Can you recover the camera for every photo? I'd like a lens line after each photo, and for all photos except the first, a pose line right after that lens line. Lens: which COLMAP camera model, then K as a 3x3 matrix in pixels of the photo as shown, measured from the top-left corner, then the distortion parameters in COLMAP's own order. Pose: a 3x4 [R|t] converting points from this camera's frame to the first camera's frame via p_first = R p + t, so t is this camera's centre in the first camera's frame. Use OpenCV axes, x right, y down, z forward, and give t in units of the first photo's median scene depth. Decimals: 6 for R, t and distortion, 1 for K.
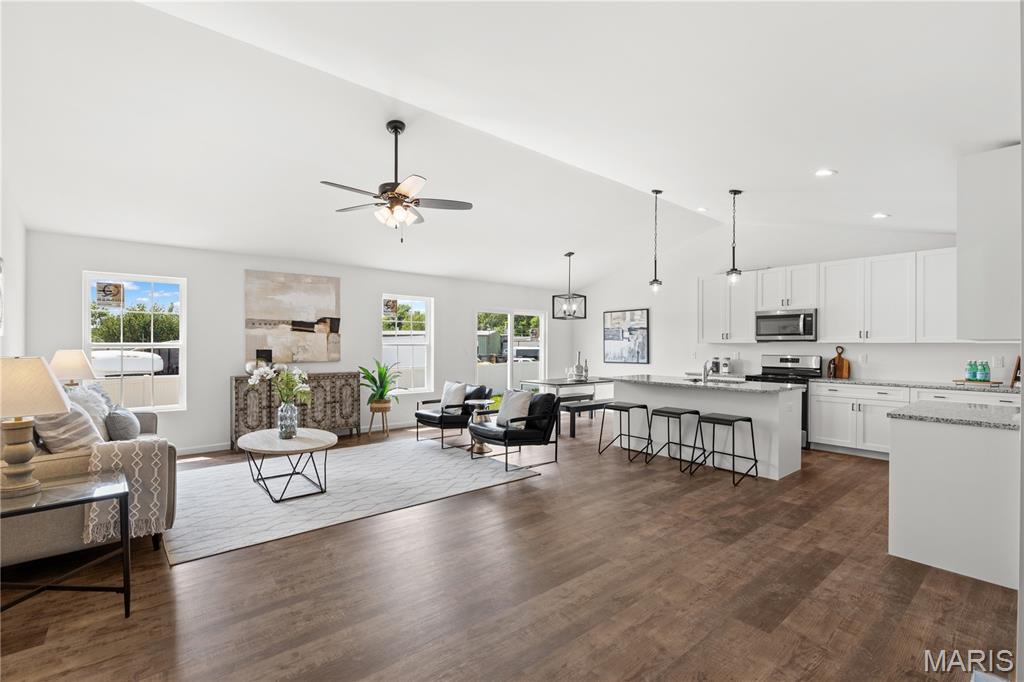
lens RADIAL K [[463.9, 0, 517.9], [0, 463.9, 340.6], [0, 0, 1]] dist [0.006689, -0.001708]
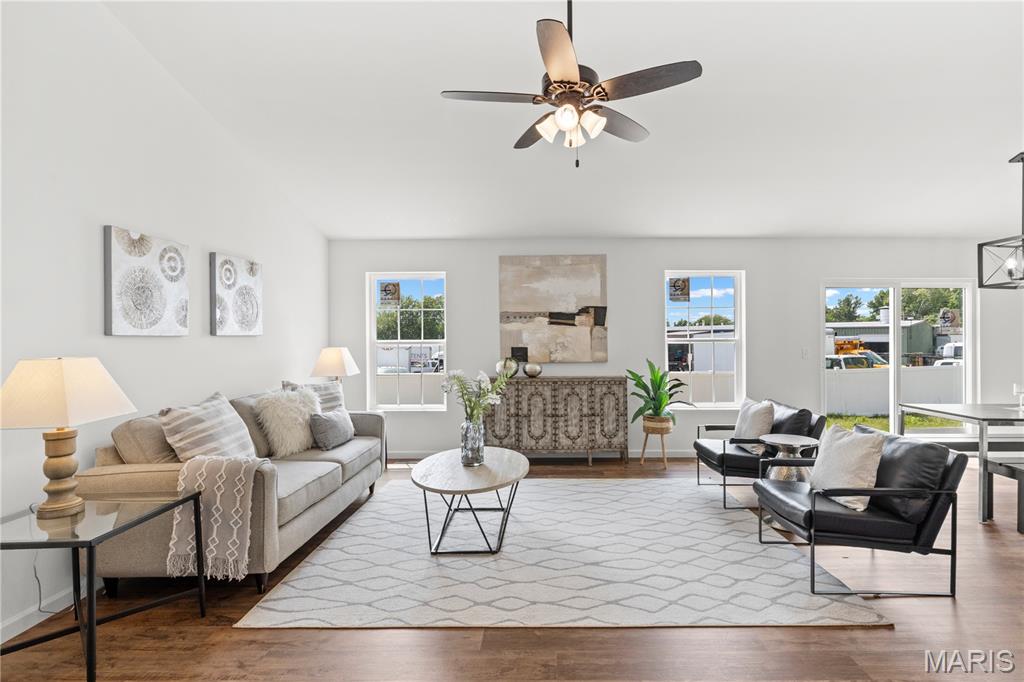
lens RADIAL K [[500.5, 0, 539.6], [0, 500.5, 339.6], [0, 0, 1]] dist [0.000124, -0.000417]
pose [[0.758007, -0.006837, -0.652210, 0.082863], [0.011737, 0.999926, 0.003158, 0.002957], [0.652141, -0.010049, 0.758031, 0.314973]]
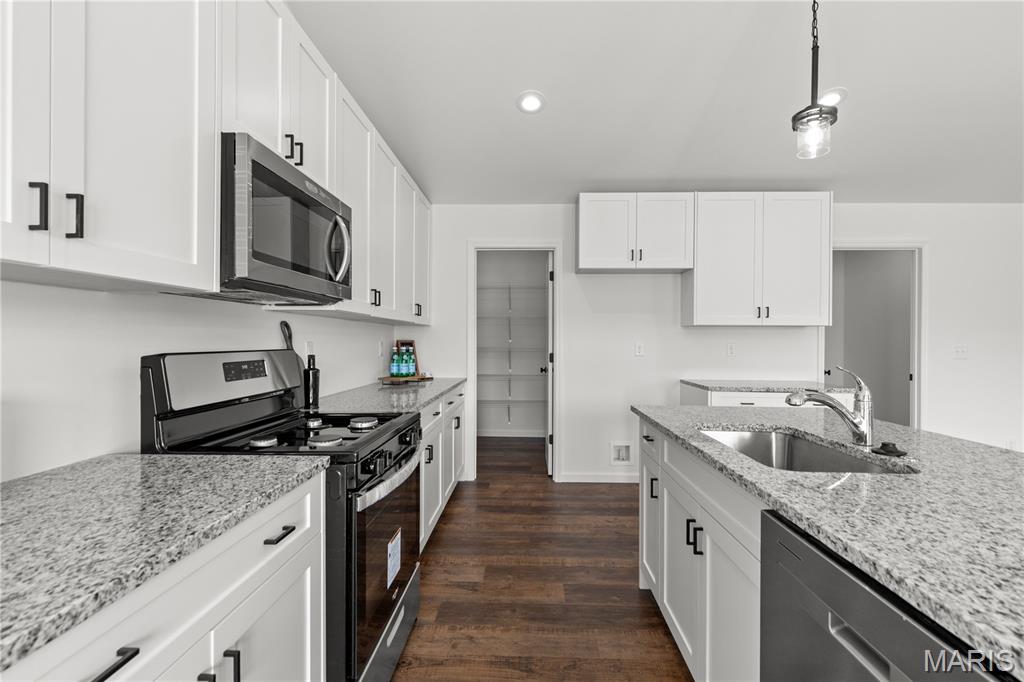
lens RADIAL K [[463.9, 0, 518.3], [0, 463.9, 342.7], [0, 0, 1]] dist [0.006689, -0.001708]
pose [[-0.739287, -0.012359, 0.673277, 0.313662], [-0.015461, 0.999880, 0.001378, 0.026202], [-0.673212, -0.009391, -0.739389, 1.159365]]
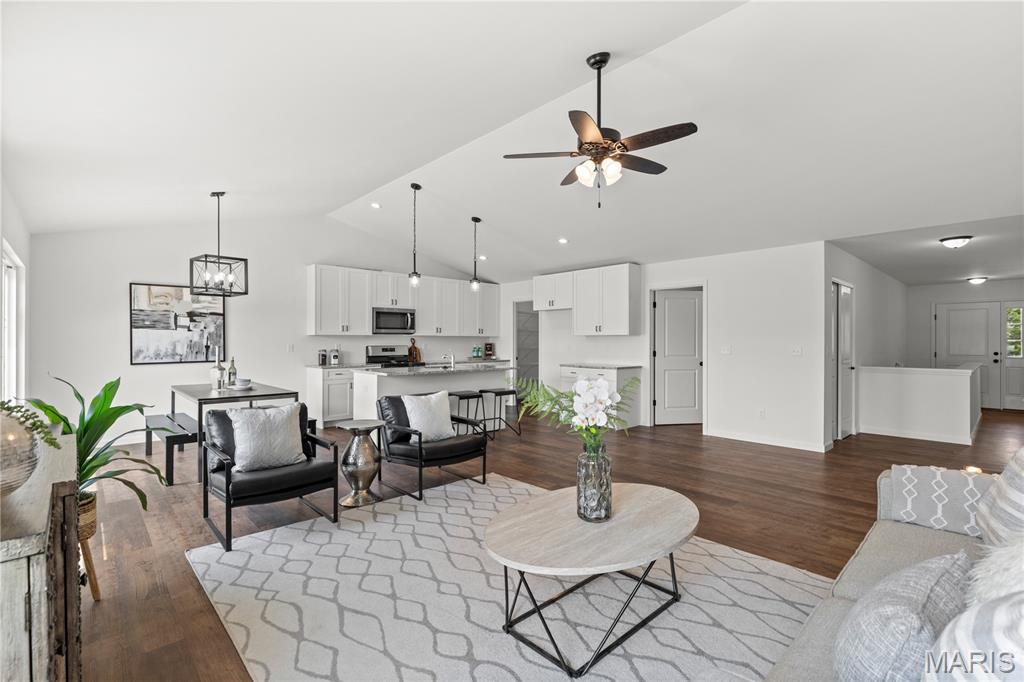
lens RADIAL K [[463.9, 0, 518.8], [0, 463.9, 340.0], [0, 0, 1]] dist [0.006689, -0.001708]
pose [[-0.047599, -0.002561, 0.998863, -0.682396], [-0.010037, 0.999947, 0.002085, 0.011799], [-0.998816, -0.009926, -0.047622, 0.764116]]
